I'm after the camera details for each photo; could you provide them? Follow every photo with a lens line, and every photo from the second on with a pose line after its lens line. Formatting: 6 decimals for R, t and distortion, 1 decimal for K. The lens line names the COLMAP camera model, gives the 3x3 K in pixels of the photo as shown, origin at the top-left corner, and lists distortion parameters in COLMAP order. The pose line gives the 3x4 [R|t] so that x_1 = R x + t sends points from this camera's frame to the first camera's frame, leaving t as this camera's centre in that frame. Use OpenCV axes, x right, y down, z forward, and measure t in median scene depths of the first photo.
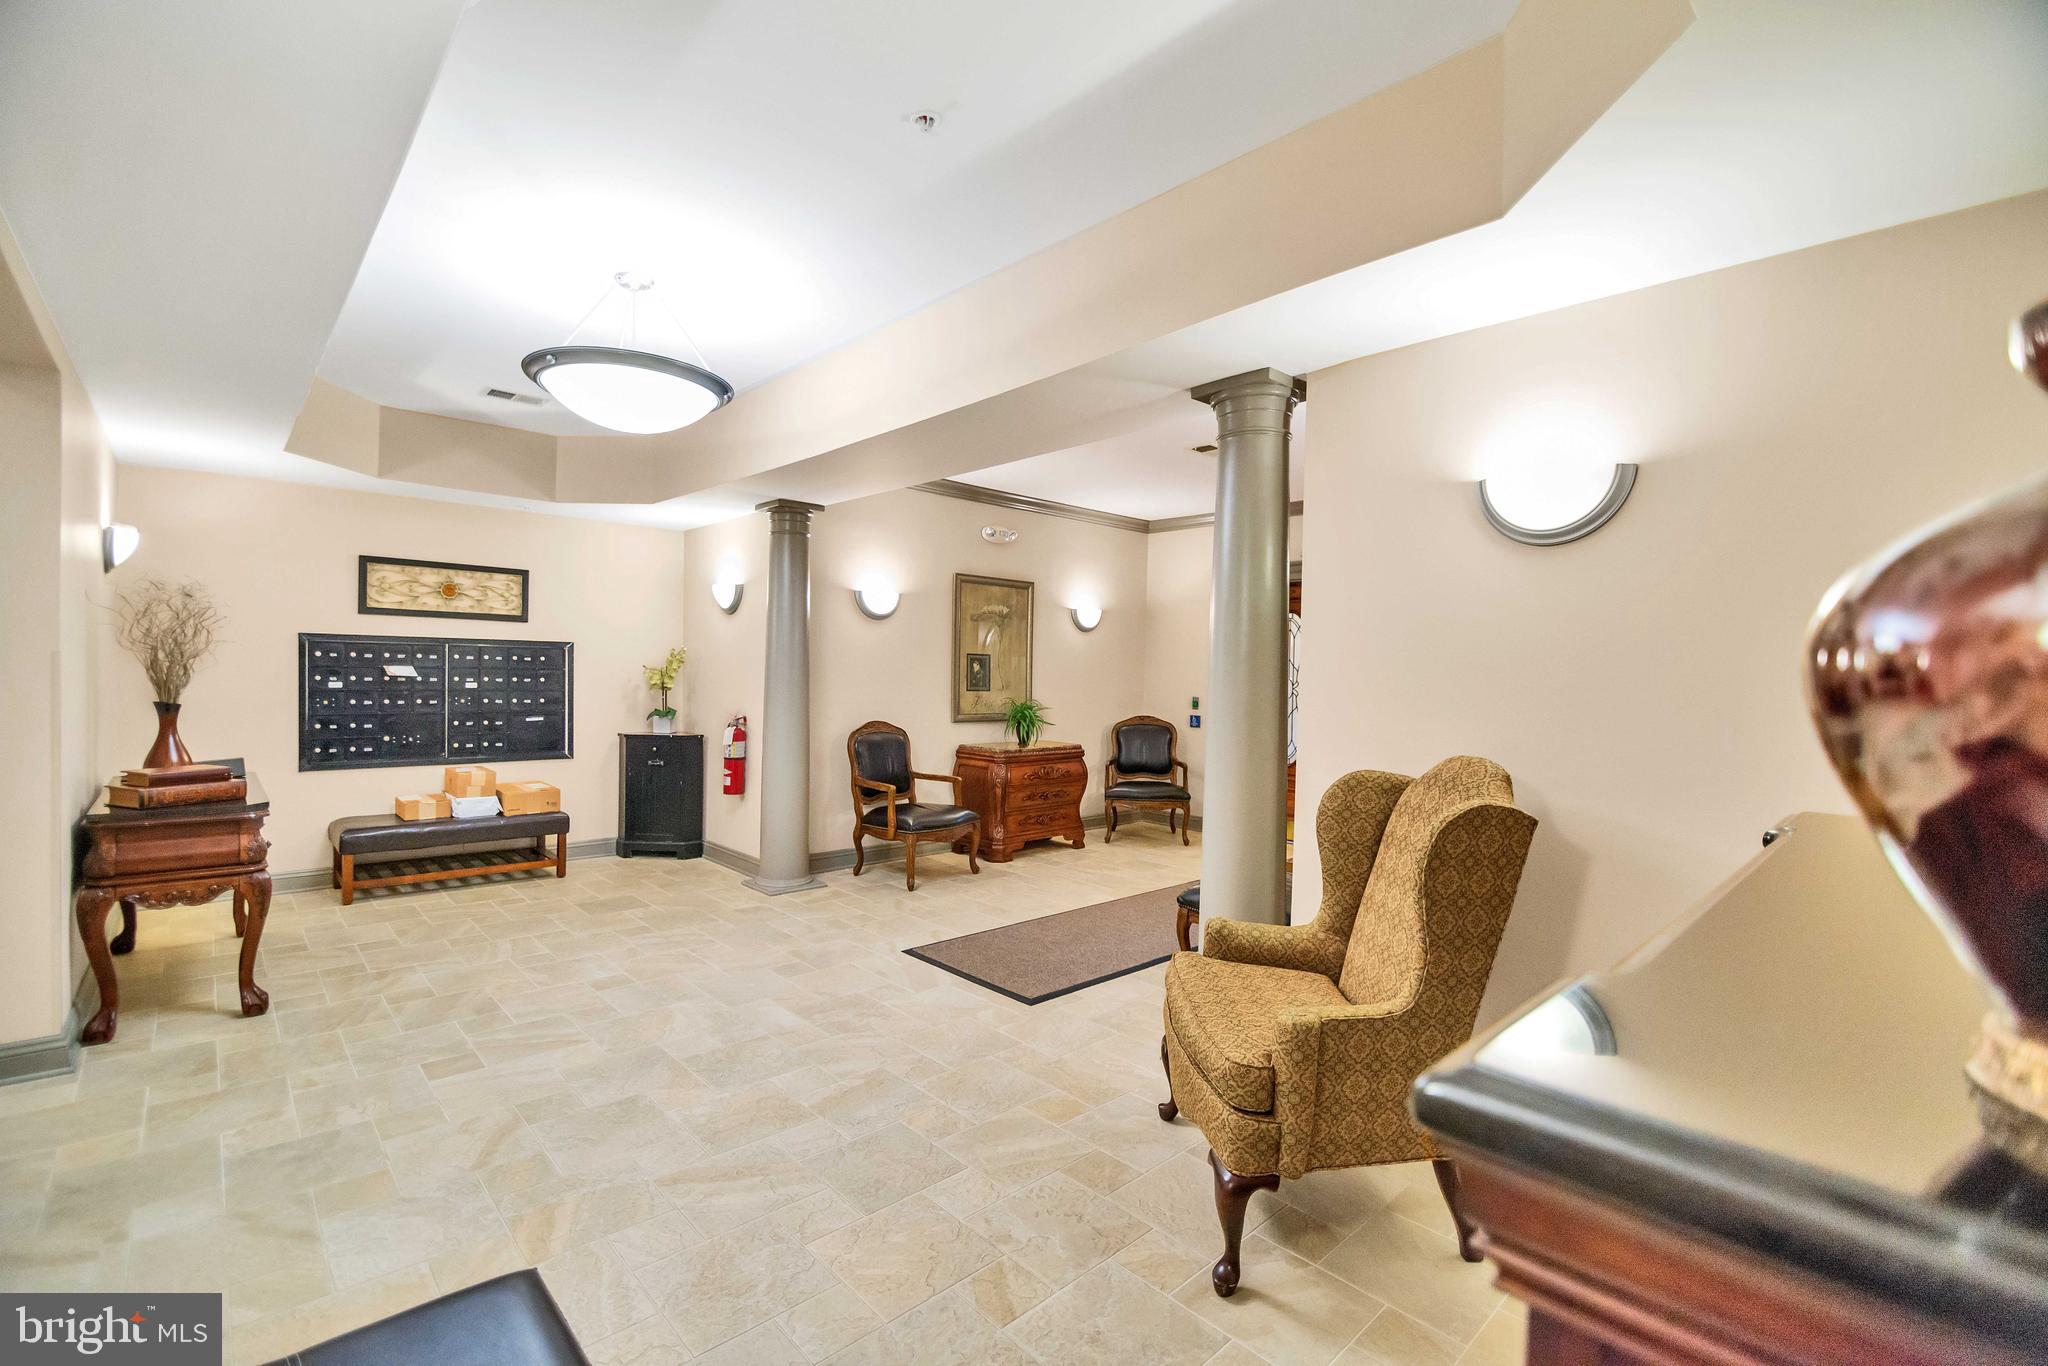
lens RADIAL K [[894.3, 0, 1025.5], [0, 894.3, 679.1], [0, 0, 1]] dist [-0.010670, -0.000402]
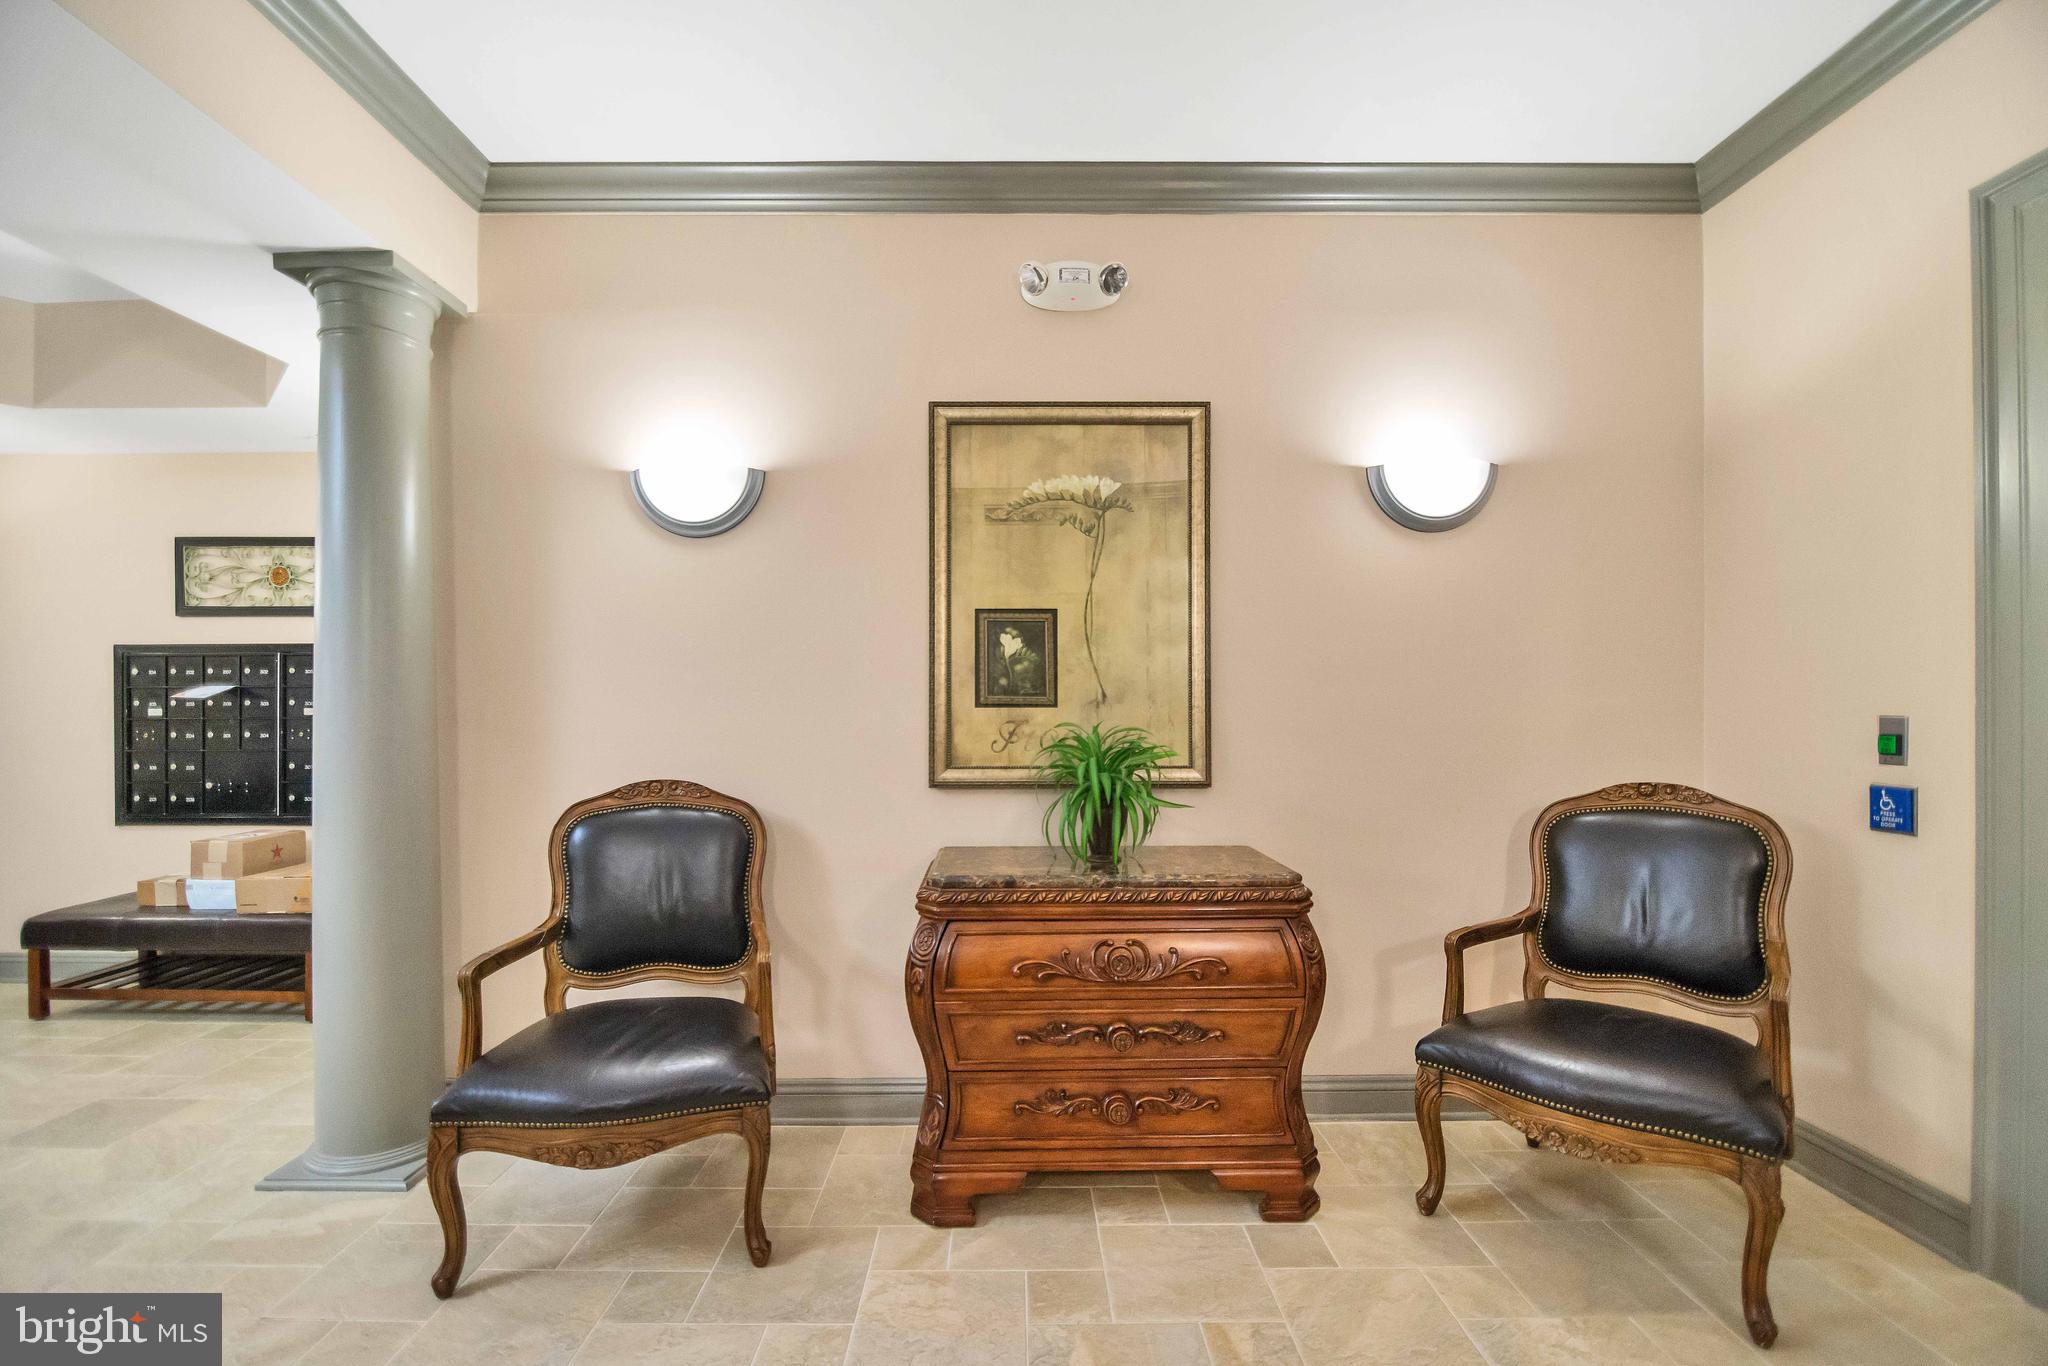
lens RADIAL K [[894.3, 0, 1017.2], [0, 894.3, 713.0], [0, 0, 1]] dist [-0.010670, -0.000402]
pose [[0.732863, -0.021186, -0.680046, 0.253139], [0.013562, 0.999771, -0.016531, 0.027825], [0.680241, 0.002892, 0.732983, 0.894574]]
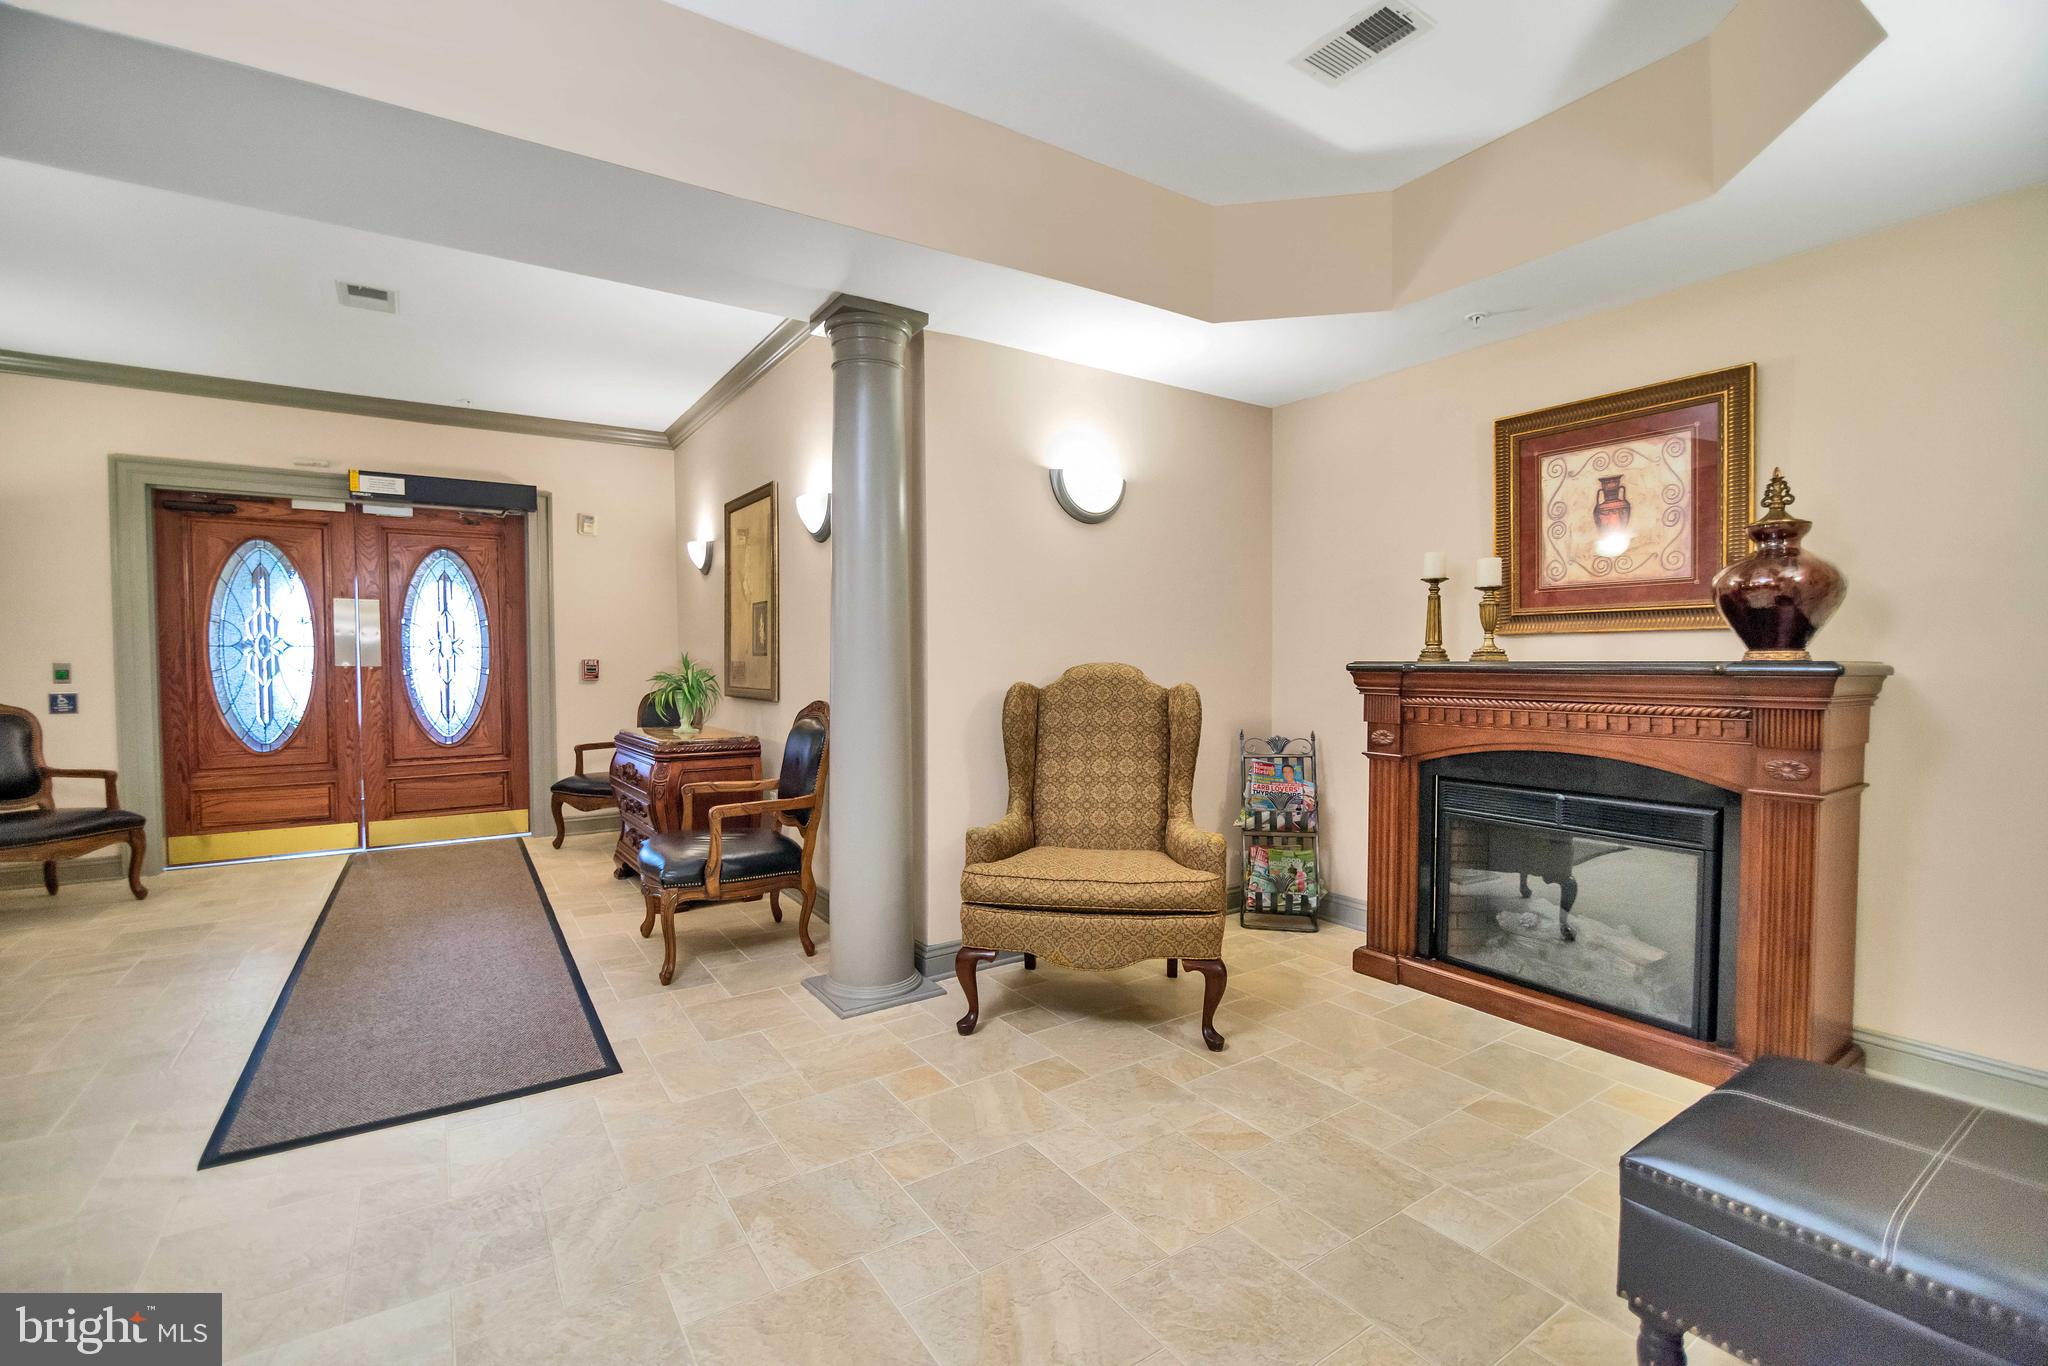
lens RADIAL K [[894.3, 0, 1026.4], [0, 894.3, 689.3], [0, 0, 1]] dist [-0.010670, -0.000402]
pose [[0.154758, -0.050073, 0.986683, -0.413319], [0.012934, 0.998732, 0.048656, 0.024755], [-0.987868, 0.005232, 0.155209, 0.387809]]
